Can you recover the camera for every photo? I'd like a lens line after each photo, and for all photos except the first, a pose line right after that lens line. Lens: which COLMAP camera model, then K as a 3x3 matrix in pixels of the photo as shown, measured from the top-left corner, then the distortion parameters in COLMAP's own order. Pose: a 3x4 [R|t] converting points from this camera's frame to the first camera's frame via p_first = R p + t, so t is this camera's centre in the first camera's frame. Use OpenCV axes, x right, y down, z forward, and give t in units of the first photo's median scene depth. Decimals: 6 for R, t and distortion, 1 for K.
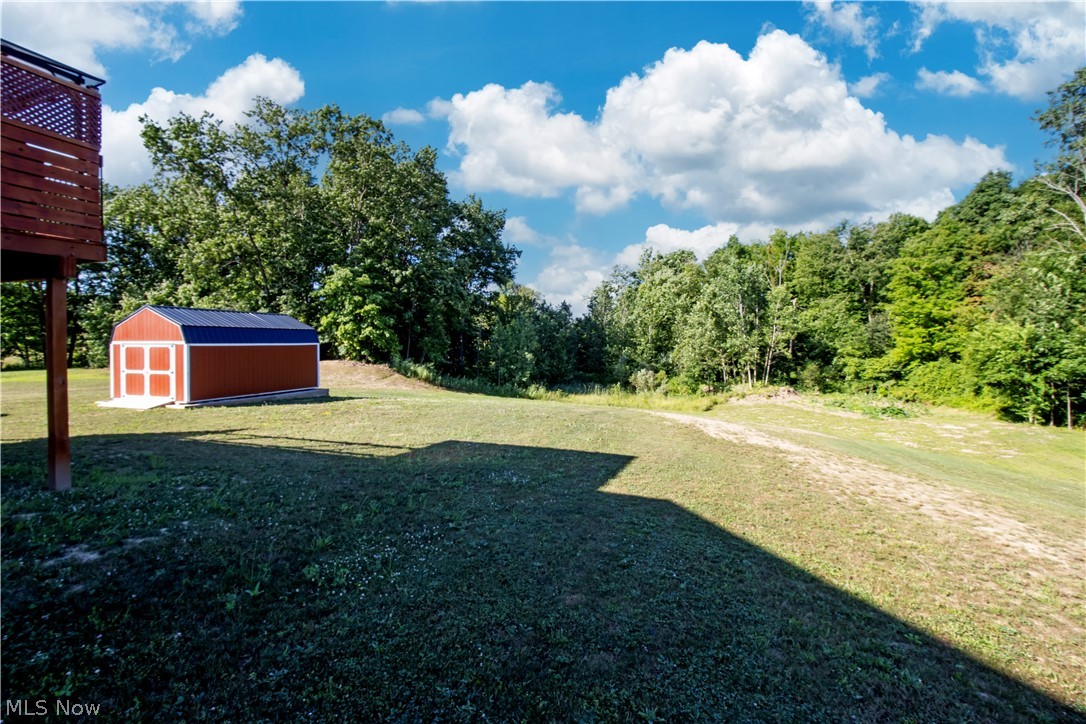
lens RADIAL K [[503.4, 0, 572.5], [0, 503.4, 344.3], [0, 0, 1]] dist [-0.006484, -0.007348]
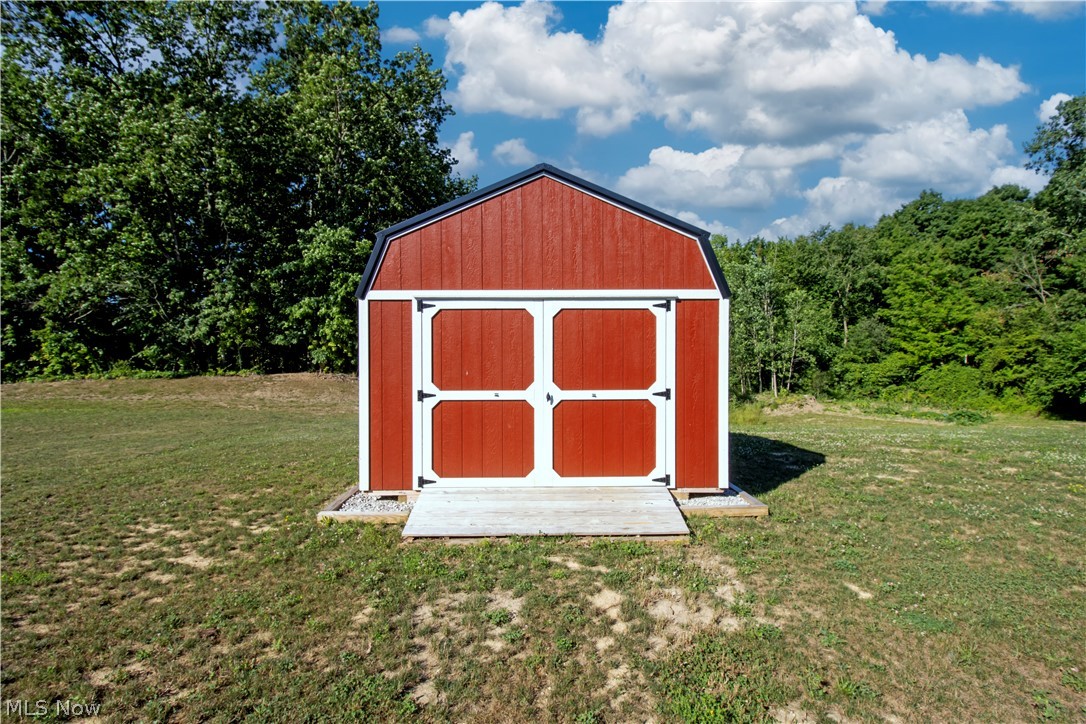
lens RADIAL K [[503.4, 0, 541.6], [0, 503.4, 362.8], [0, 0, 1]] dist [-0.006484, -0.007348]
pose [[0.949037, -0.007534, 0.315074, -0.919917], [0.004099, 0.999925, 0.011561, 0.032275], [-0.315137, -0.009680, 0.948997, 0.701952]]
